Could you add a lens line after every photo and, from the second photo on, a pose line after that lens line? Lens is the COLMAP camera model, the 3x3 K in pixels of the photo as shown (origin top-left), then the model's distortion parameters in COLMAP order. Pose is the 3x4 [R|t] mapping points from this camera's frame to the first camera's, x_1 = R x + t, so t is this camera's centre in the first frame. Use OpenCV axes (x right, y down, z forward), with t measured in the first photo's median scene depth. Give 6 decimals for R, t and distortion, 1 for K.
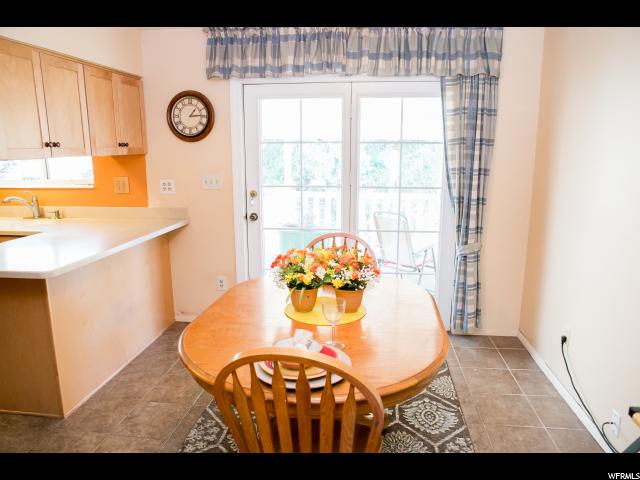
lens RADIAL K [[440.9, 0, 320.0], [0, 440.9, 240.0], [0, 0, 1]] dist [-0.112029, 0.081191]
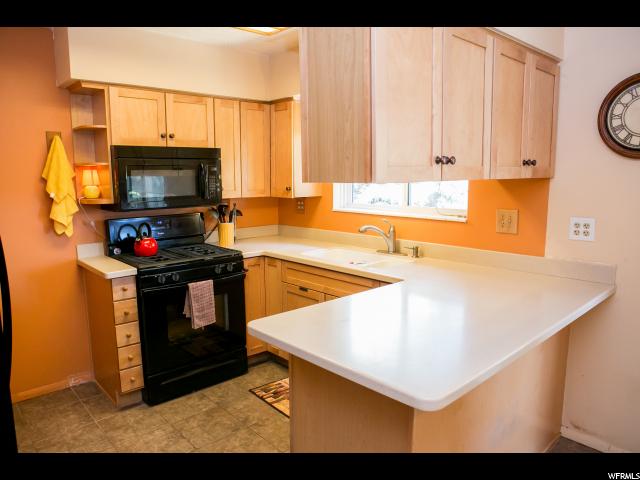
lens RADIAL K [[451.8, 0, 320.0], [0, 451.8, 240.0], [0, 0, 1]] dist [-0.115882, 0.093990]
pose [[0.760400, 0.091920, -0.642917, -0.256047], [-0.125906, 0.992017, -0.007081, -0.061216], [0.637134, 0.086331, 0.765903, 0.299001]]
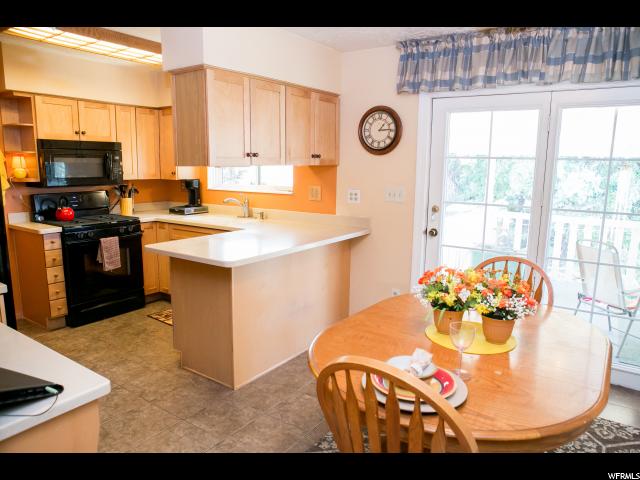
lens RADIAL K [[440.9, 0, 320.0], [0, 440.9, 240.0], [0, 0, 1]] dist [-0.112029, 0.081191]
pose [[0.887445, 0.091088, -0.451823, 0.075566], [-0.106473, 0.994278, -0.008681, -0.000534], [0.448447, 0.055810, 0.892065, 0.019538]]
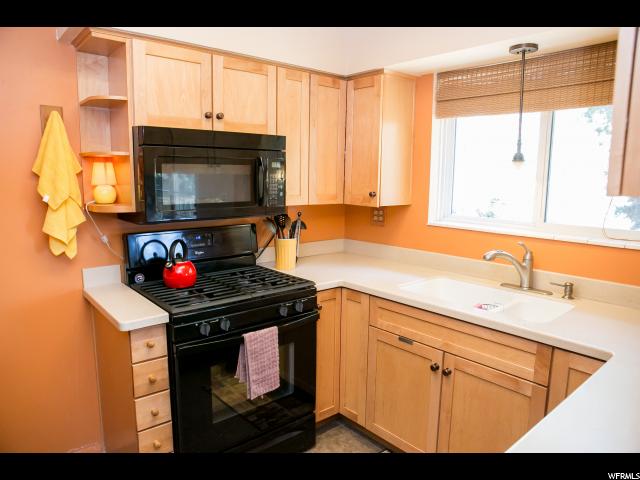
lens RADIAL K [[440.9, 0, 320.0], [0, 440.9, 240.0], [0, 0, 1]] dist [-0.112029, 0.081191]
pose [[0.735548, 0.109644, -0.668541, -0.564937], [-0.147994, 0.988988, -0.000628, -0.087494], [0.661110, 0.099402, 0.743675, 0.439990]]
